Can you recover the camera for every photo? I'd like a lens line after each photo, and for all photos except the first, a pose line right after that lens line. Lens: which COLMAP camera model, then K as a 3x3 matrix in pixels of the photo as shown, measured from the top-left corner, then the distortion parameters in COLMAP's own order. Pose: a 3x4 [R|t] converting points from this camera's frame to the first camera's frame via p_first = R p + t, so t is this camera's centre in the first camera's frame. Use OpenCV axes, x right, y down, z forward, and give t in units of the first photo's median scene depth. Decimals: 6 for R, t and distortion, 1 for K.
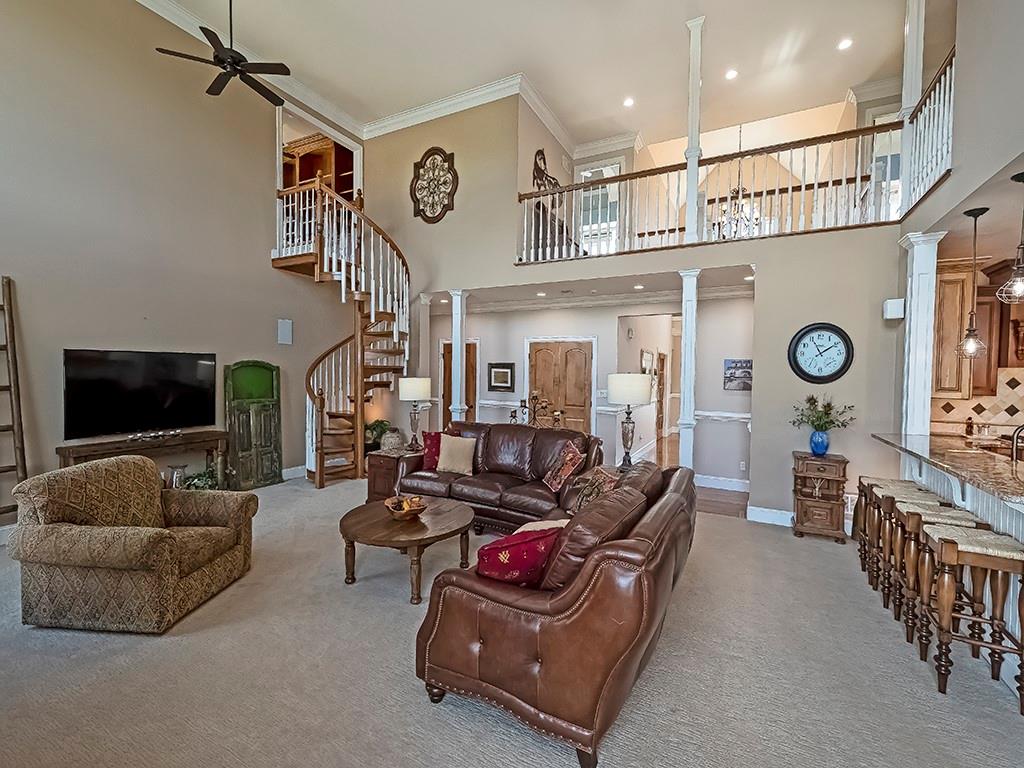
lens RADIAL K [[445.9, 0, 514.1], [0, 445.9, 383.8], [0, 0, 1]] dist [0.003773, 0.000188]
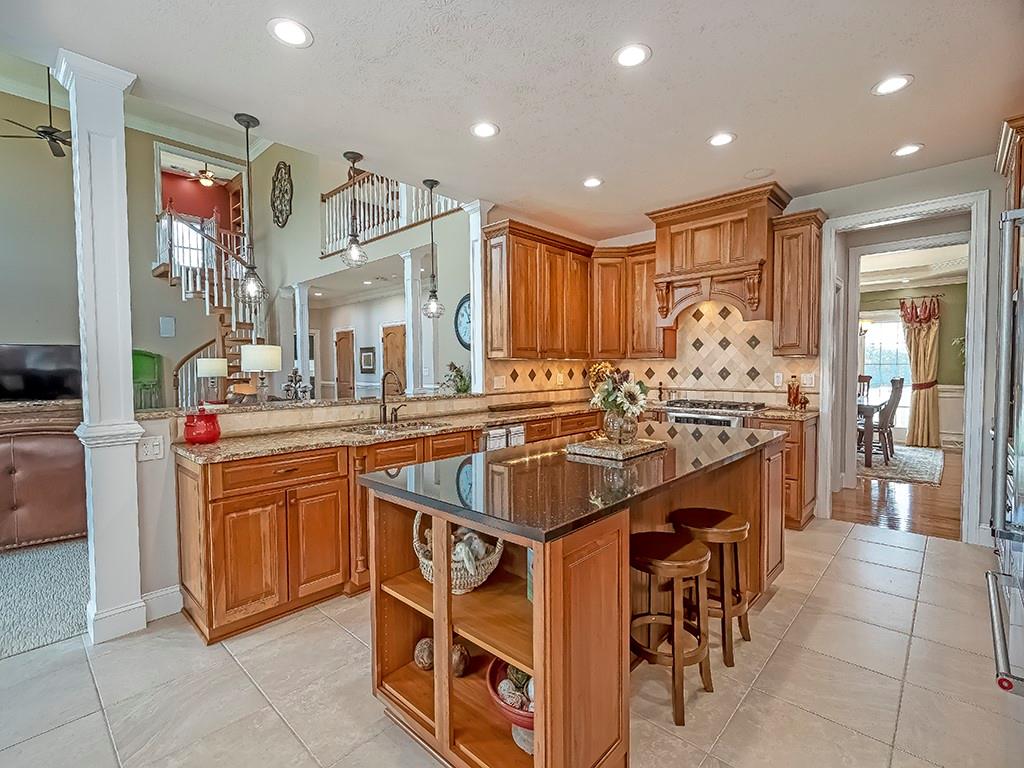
lens RADIAL K [[477.9, 0, 509.4], [0, 477.9, 383.7], [0, 0, 1]] dist [-0.000609, 0.000011]
pose [[0.963914, -0.016058, -0.265728, 0.947954], [0.018138, 0.999821, 0.005373, 0.064817], [0.265594, -0.009998, 0.964033, -0.051397]]
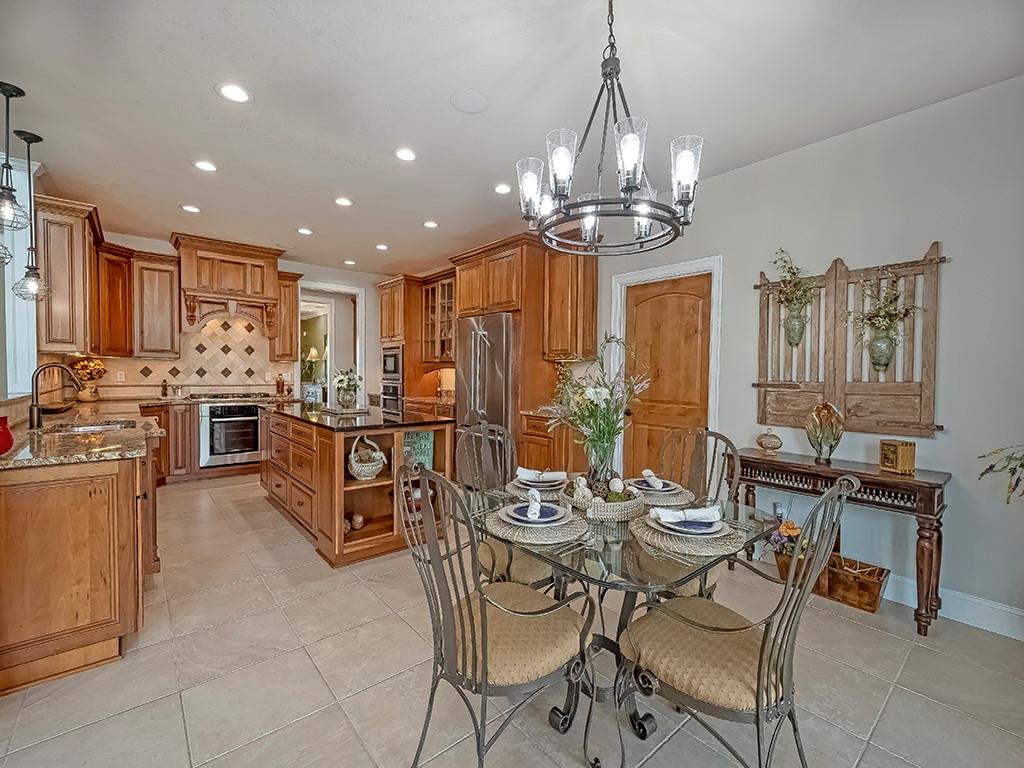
lens RADIAL K [[445.9, 0, 516.5], [0, 445.9, 384.3], [0, 0, 1]] dist [0.003773, 0.000188]
pose [[0.372750, -0.036502, 0.927214, 0.342228], [0.020276, 0.999308, 0.031189, 0.067352], [-0.927710, 0.007174, 0.373232, -0.152603]]
